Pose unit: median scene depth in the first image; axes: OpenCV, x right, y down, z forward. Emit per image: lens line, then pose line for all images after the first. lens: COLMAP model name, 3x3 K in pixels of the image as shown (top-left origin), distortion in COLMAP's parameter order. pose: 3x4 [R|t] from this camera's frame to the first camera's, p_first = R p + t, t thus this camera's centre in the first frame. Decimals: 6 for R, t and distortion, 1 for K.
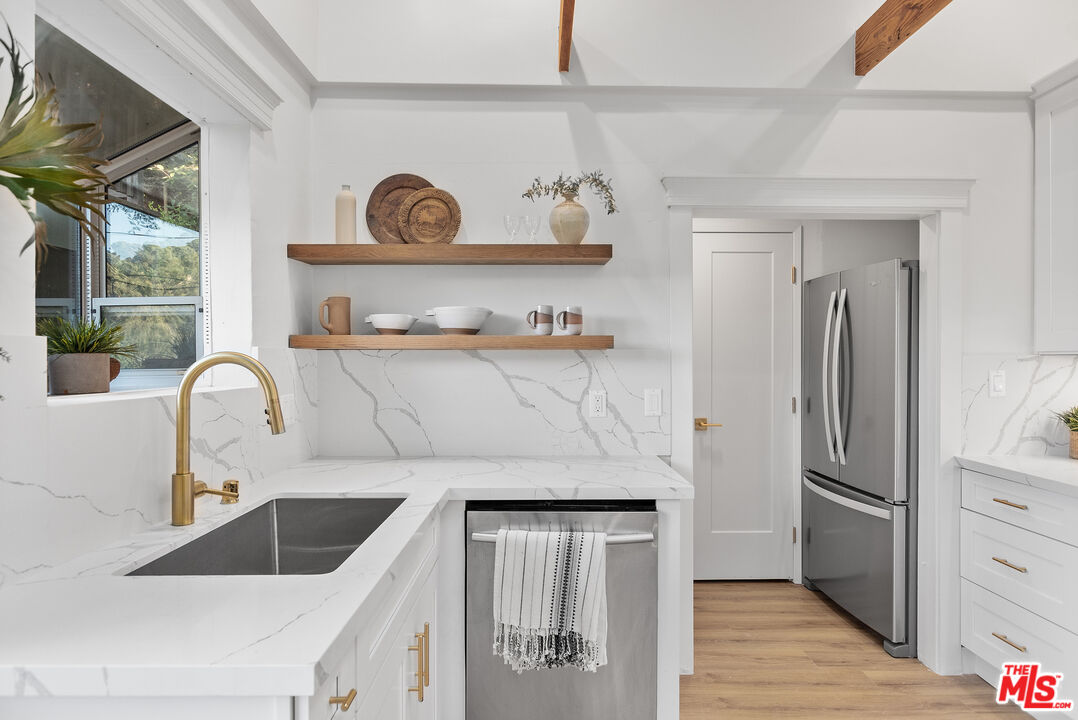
lens RADIAL K [[641.5, 0, 539.0], [0, 641.5, 360.0], [0, 0, 1]] dist [-0.005024, 0.001265]
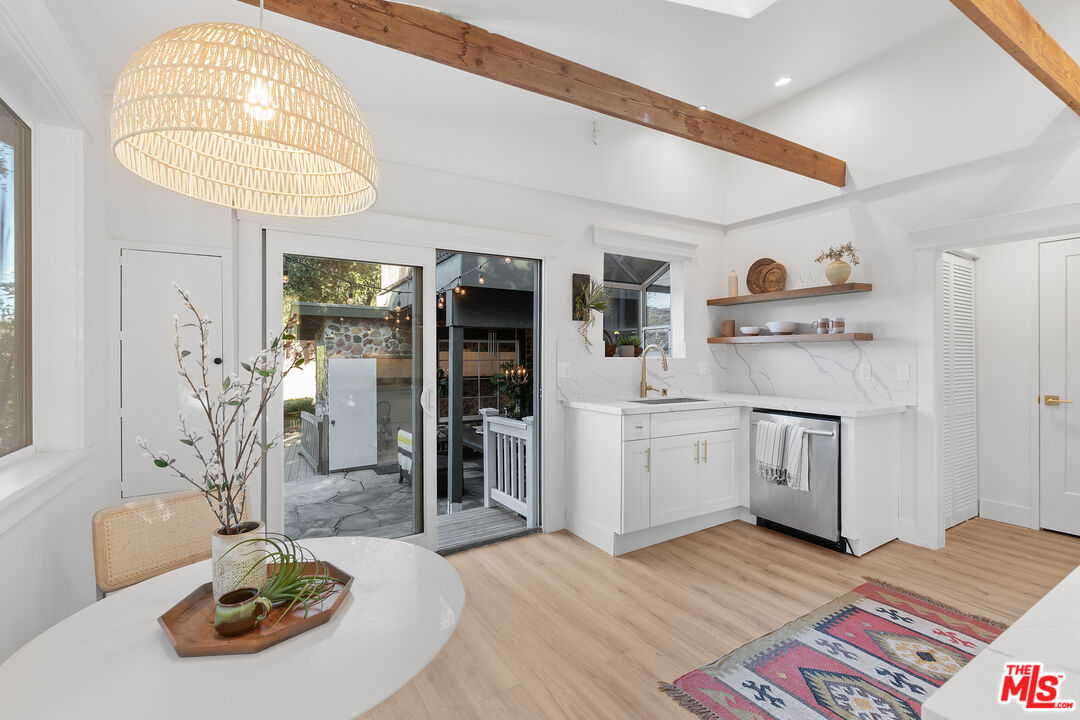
lens RADIAL K [[476.5, 0, 541.5], [0, 476.5, 355.1], [0, 0, 1]] dist [0.003015, -0.004314]
pose [[0.516810, 0.001203, -0.856099, 0.743250], [-0.004276, 0.999990, -0.001176, 0.027245], [0.856089, 0.004269, 0.516810, -0.412791]]
